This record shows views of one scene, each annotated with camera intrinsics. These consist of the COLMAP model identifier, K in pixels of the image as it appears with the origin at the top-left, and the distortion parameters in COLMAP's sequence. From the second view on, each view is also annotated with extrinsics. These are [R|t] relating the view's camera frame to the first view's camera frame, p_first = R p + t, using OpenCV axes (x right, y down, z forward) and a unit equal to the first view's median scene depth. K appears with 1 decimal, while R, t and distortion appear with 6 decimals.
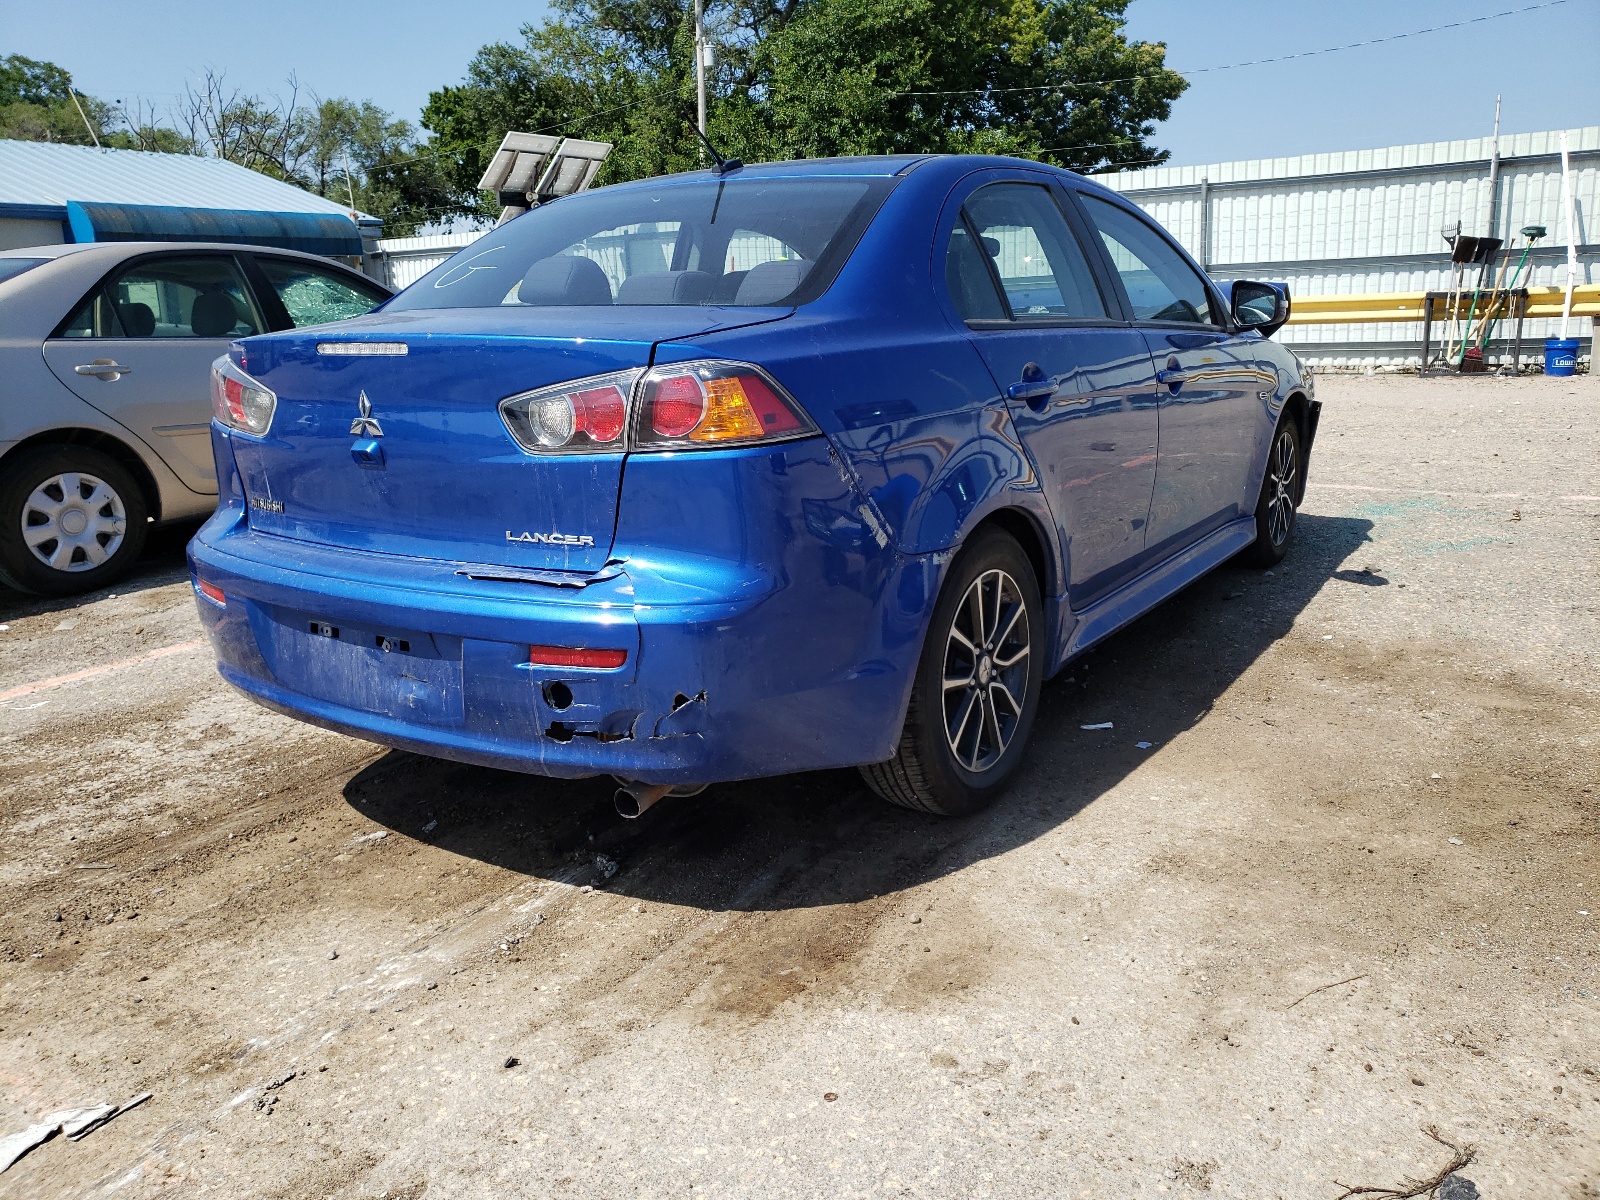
lens RADIAL K [[1235.4, 0, 856.3], [0, 1235.4, 608.0], [0, 0, 1]] dist [0.015551, 0.002733]
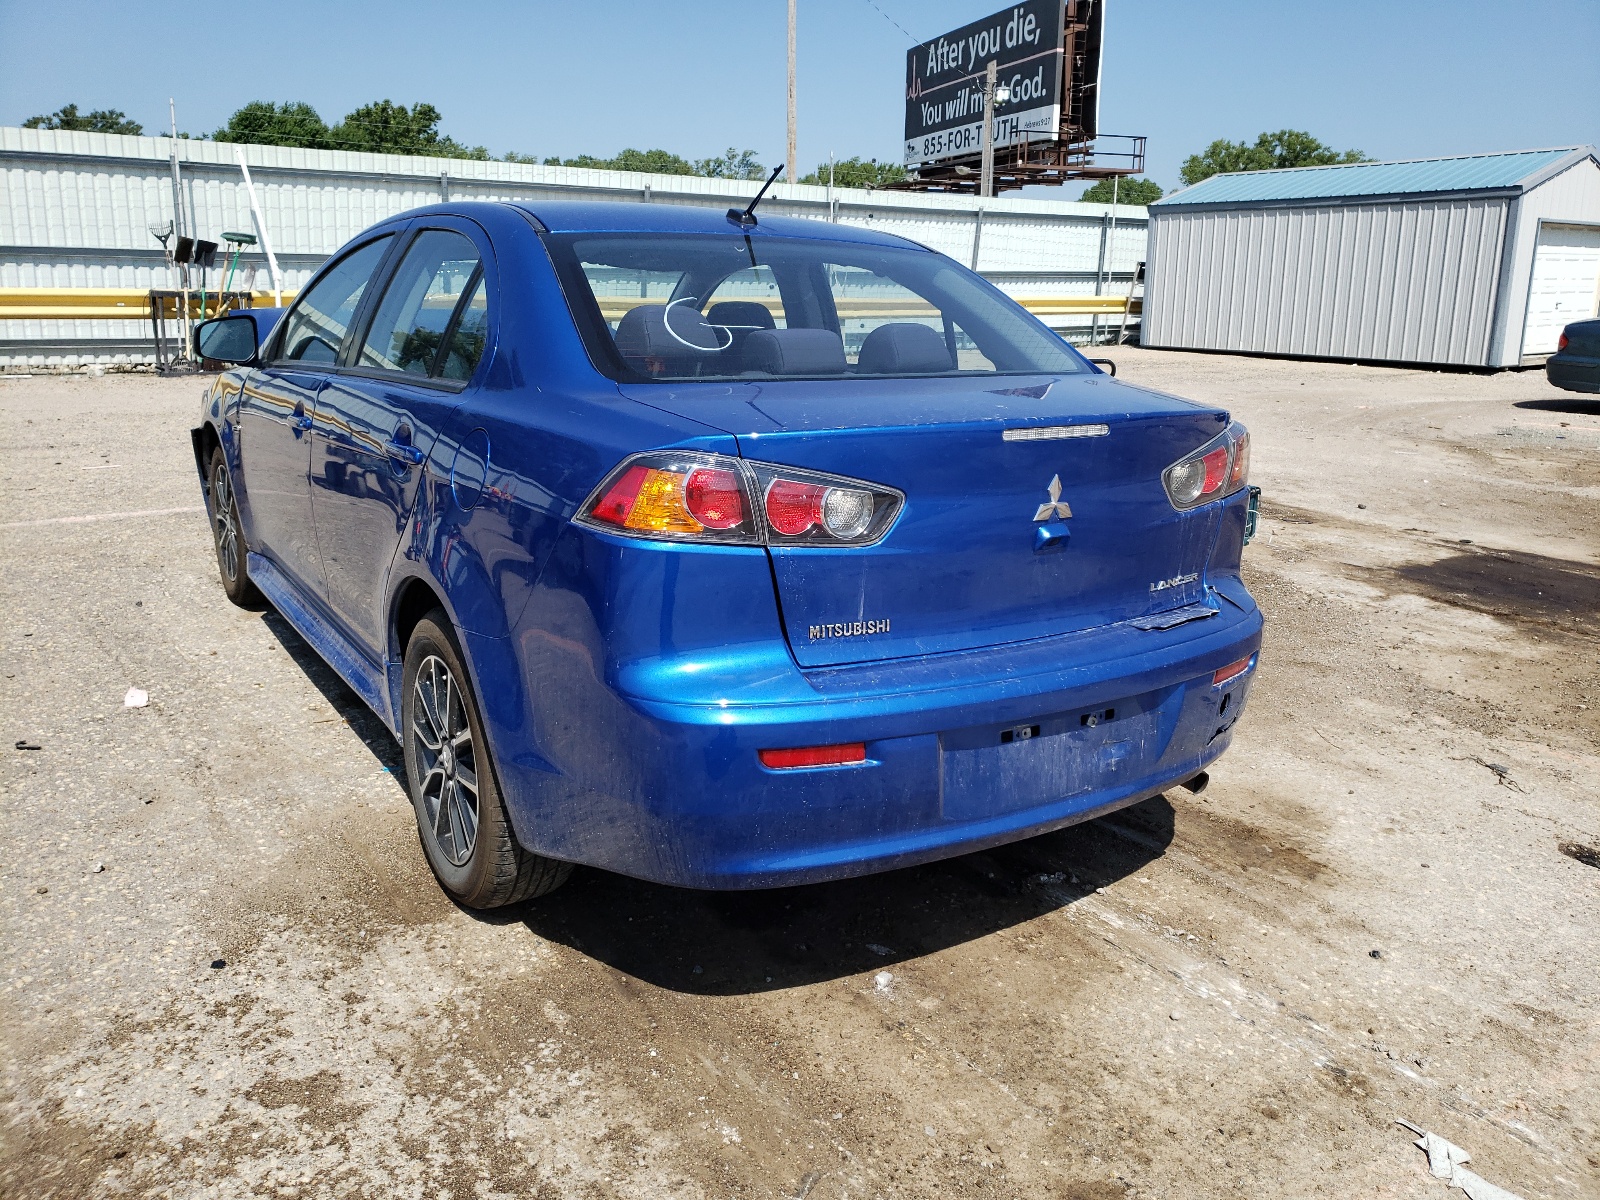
lens RADIAL K [[1242.3, 0, 795.6], [0, 1242.3, 591.3], [0, 0, 1]] dist [0.023998, -0.006397]
pose [[0.405127, -0.183395, 0.895678, -1.135519], [0.182276, 0.976209, 0.117439, -0.196329], [-0.895906, 0.115683, 0.428917, 0.637574]]
